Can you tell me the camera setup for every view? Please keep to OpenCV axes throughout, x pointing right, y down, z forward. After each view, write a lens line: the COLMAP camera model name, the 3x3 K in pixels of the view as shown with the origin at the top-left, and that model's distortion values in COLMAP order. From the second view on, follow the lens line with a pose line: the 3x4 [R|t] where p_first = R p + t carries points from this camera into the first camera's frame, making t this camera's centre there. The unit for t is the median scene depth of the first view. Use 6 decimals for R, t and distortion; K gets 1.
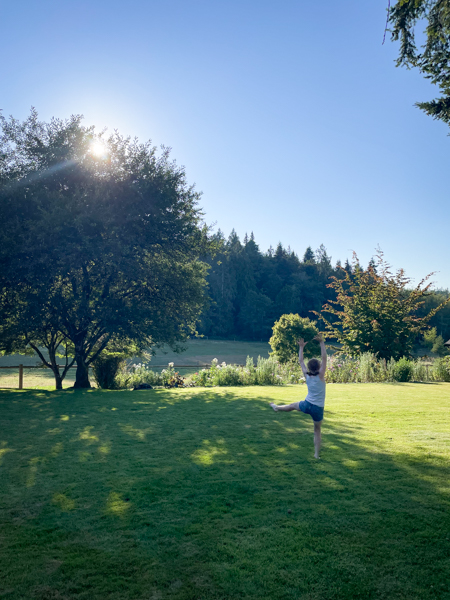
lens RADIAL K [[456.3, 0, 224.6], [0, 456.3, 300.7], [0, 0, 1]] dist [0.081789, -0.108064]
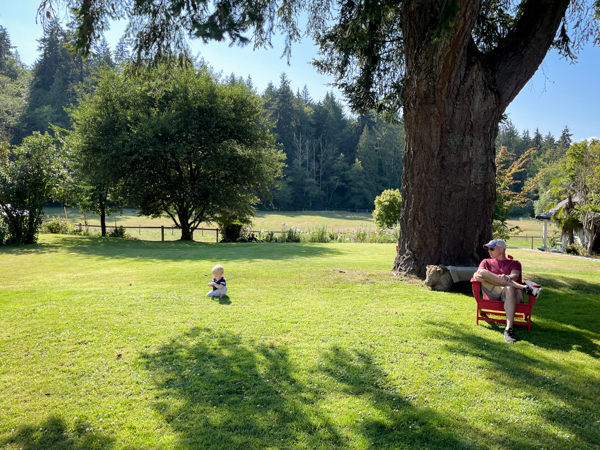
lens RADIAL K [[456.3, 0, 302.7], [0, 456.3, 222.6], [0, 0, 1]] dist [0.081789, -0.108064]
pose [[0.967859, 0.018016, -0.250847, 0.218073], [0.008218, 0.994633, 0.103141, -0.008381], [0.251358, -0.101887, 0.962516, -0.160038]]
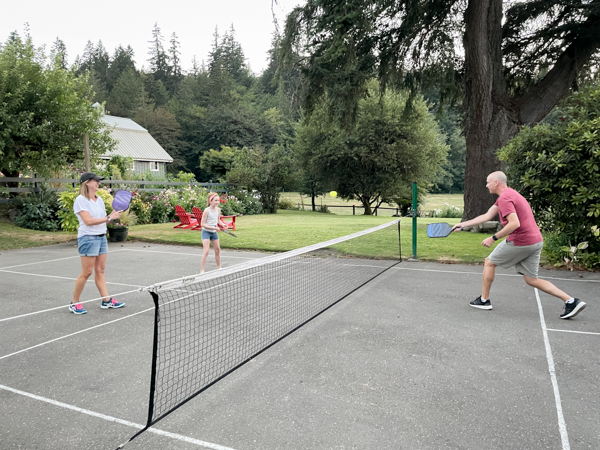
lens RADIAL K [[456.3, 0, 302.7], [0, 456.3, 225.8], [0, 0, 1]] dist [0.081789, -0.108064]
pose [[0.773631, 0.053249, -0.631395, 0.381031], [0.039716, 0.990428, 0.132191, -0.021252], [0.632390, -0.127343, 0.764111, -0.367352]]
